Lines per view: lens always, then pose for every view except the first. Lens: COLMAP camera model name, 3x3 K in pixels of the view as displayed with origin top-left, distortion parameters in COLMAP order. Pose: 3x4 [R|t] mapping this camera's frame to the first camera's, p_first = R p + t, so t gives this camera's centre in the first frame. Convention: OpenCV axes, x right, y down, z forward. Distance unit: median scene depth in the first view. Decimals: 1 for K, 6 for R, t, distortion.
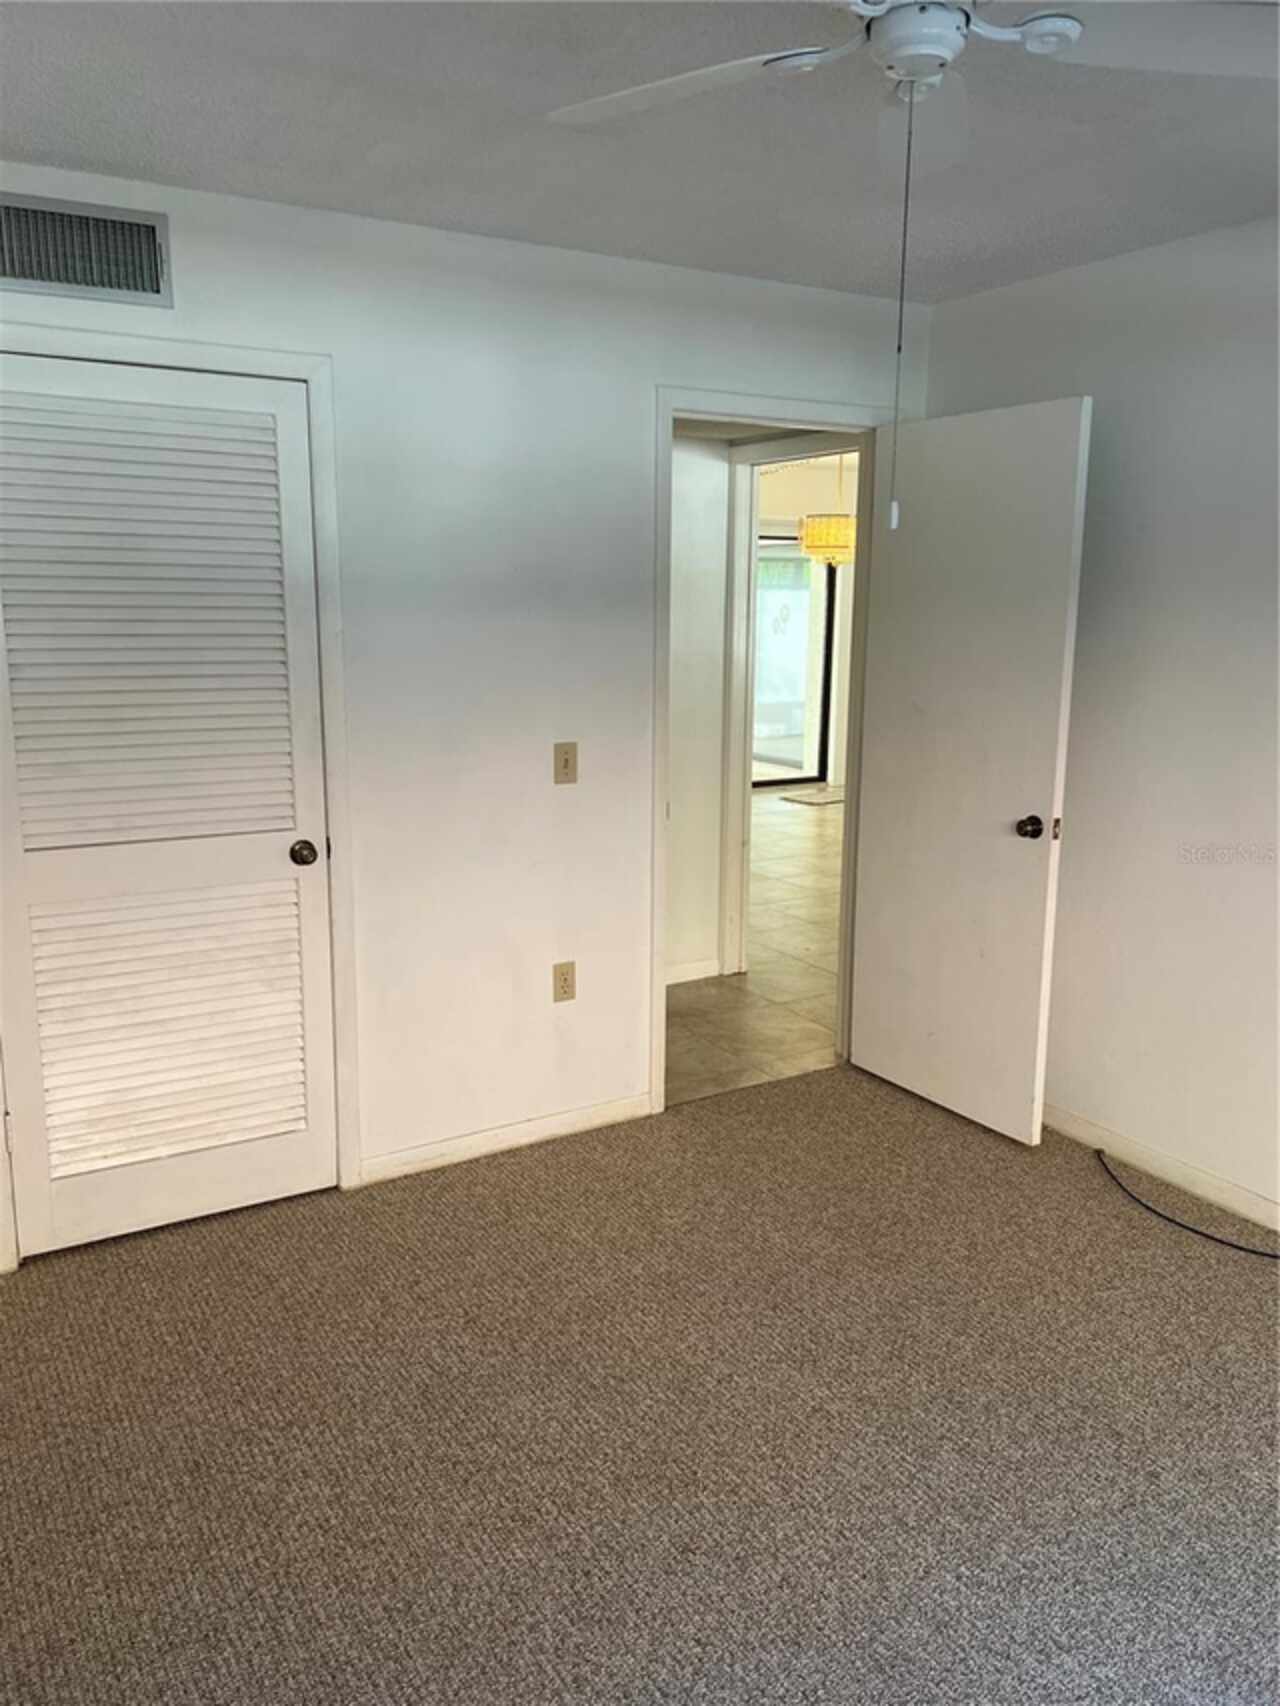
lens RADIAL K [[1260.8, 0, 640.0], [0, 1260.8, 853.0], [0, 0, 1]] dist [0.049661, -0.052893]
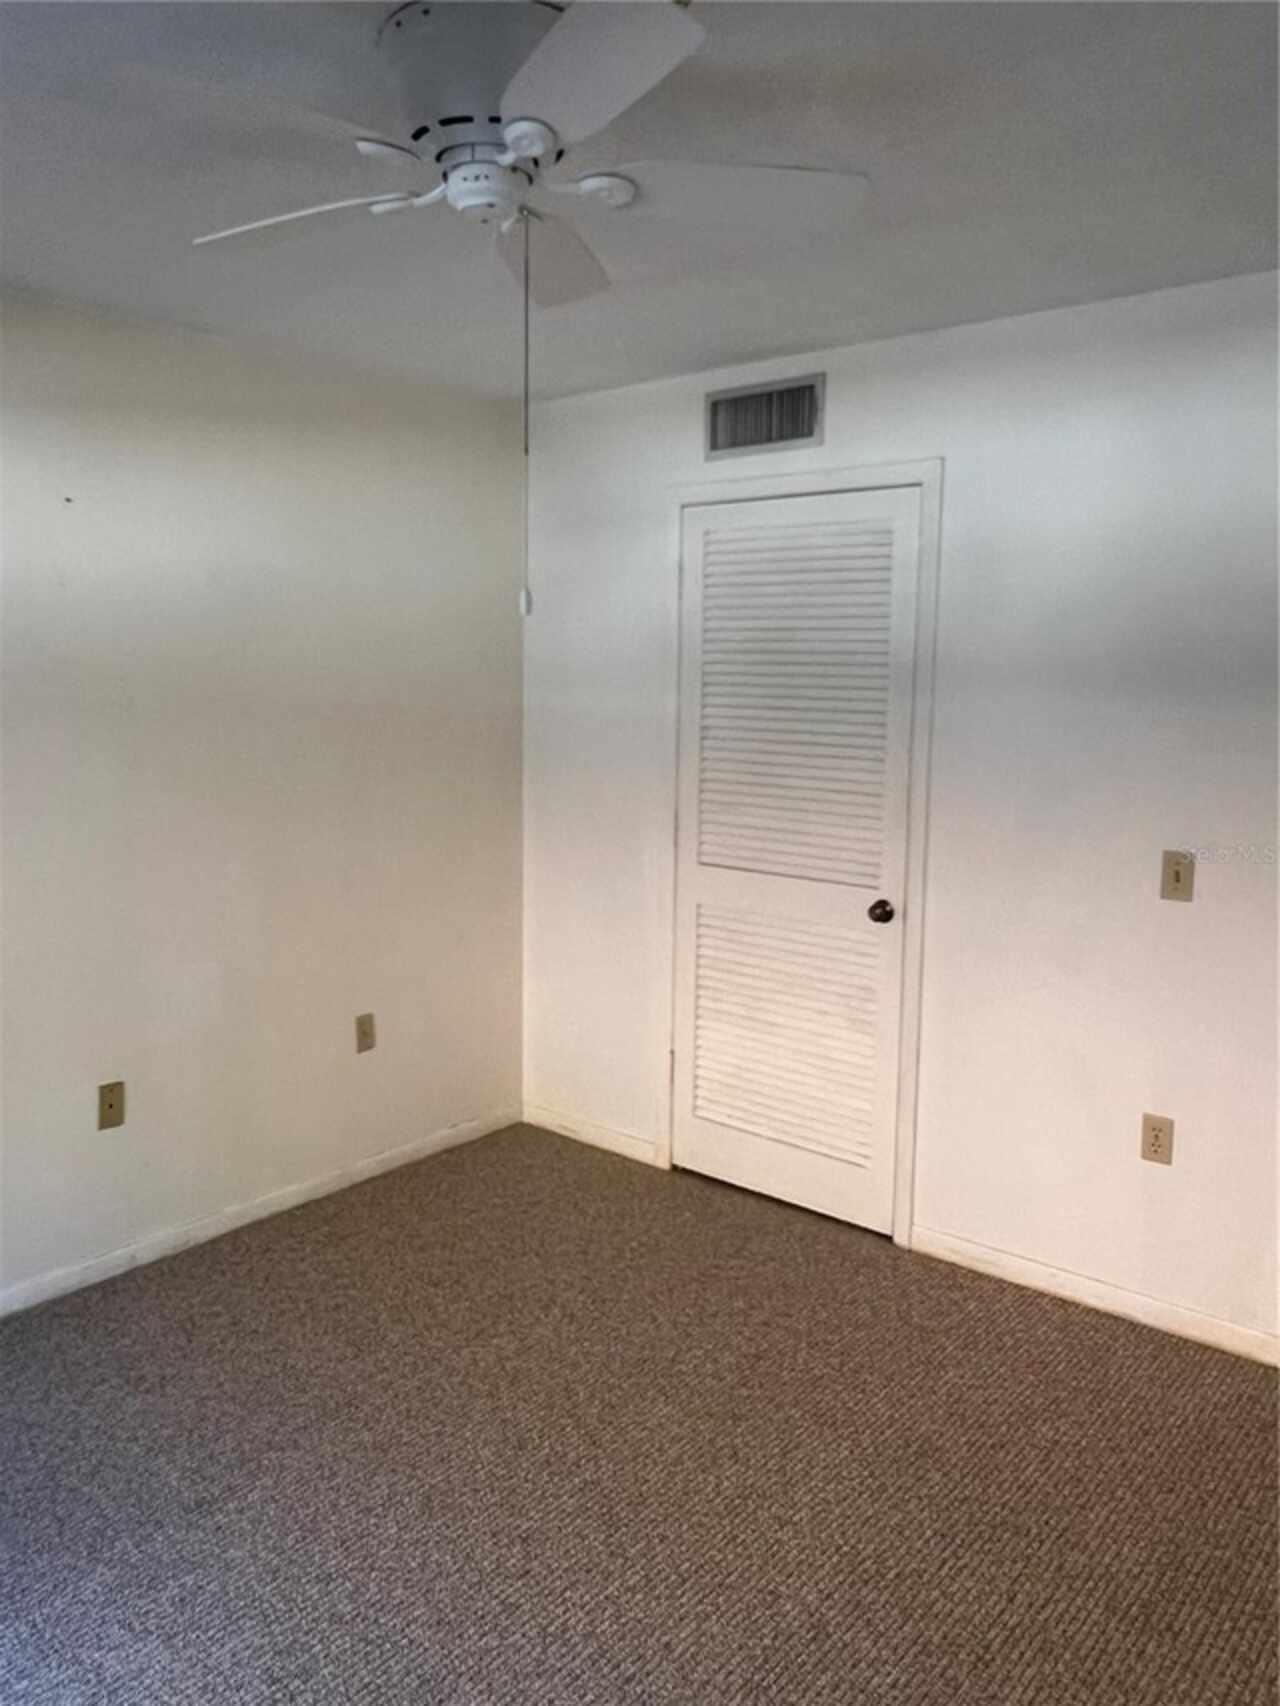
lens RADIAL K [[1329.2, 0, 640.1], [0, 1329.2, 843.7], [0, 0, 1]] dist [-0.006477, 0.001144]
pose [[0.307377, 0.121776, -0.943764, 0.743765], [-0.193453, 0.979064, 0.063324, -0.089700], [0.931716, 0.163110, 0.324500, 0.433584]]
